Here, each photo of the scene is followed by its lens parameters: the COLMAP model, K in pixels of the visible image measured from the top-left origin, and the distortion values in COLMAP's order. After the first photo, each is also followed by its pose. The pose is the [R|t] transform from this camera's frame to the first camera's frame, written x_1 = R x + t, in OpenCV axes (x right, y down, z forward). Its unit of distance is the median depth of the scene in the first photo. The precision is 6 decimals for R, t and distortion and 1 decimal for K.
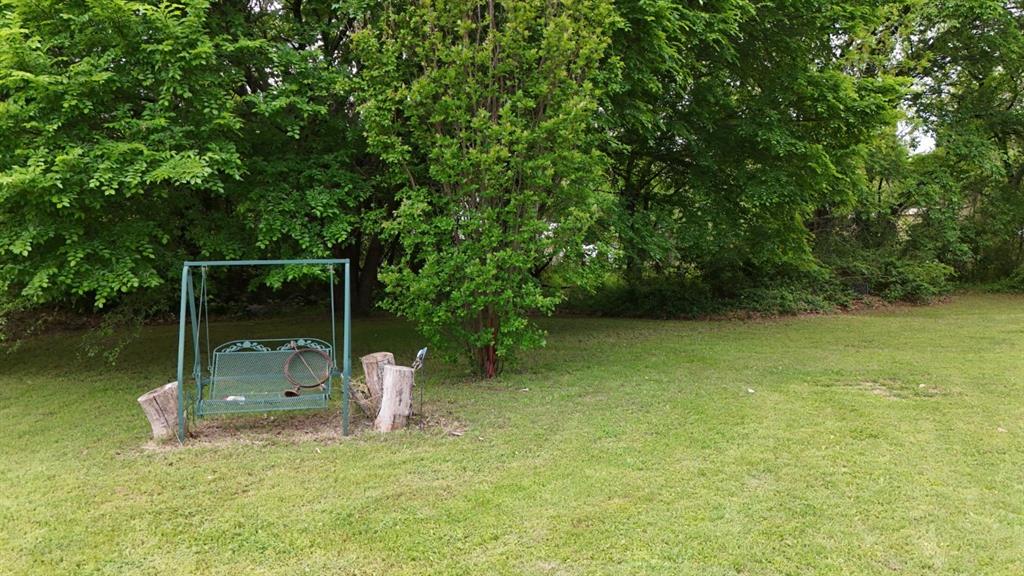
lens RADIAL K [[733.7, 0, 512.0], [0, 733.7, 288.0], [0, 0, 1]] dist [0.087893, -0.000037]
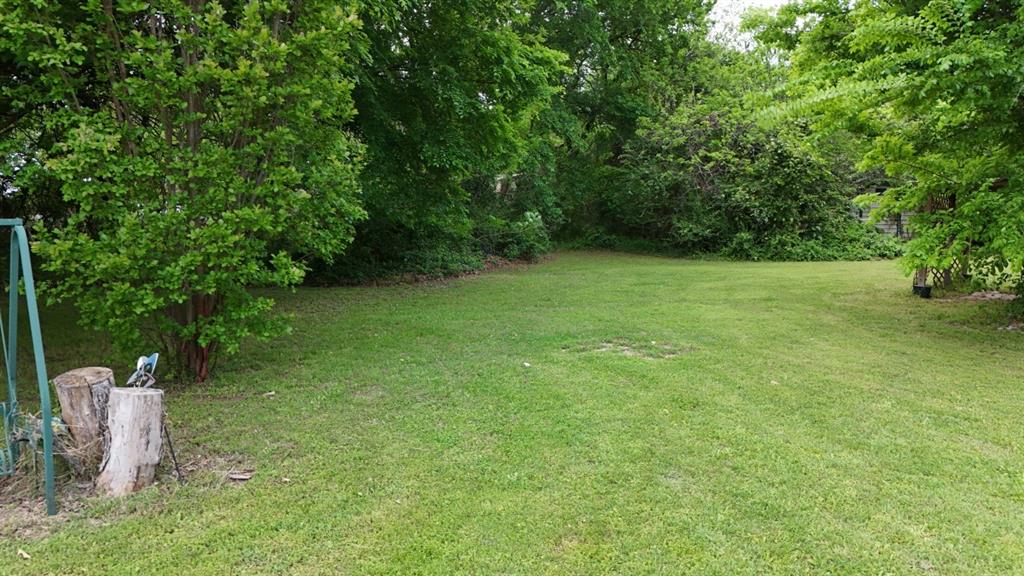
lens RADIAL K [[723.9, 0, 512.0], [0, 723.9, 288.0], [0, 0, 1]] dist [-0.004349, -0.001720]
pose [[0.830182, -0.048420, 0.555386, -0.190291], [0.017889, 0.998022, 0.060270, -0.010313], [-0.557206, -0.040100, 0.829406, 0.256870]]
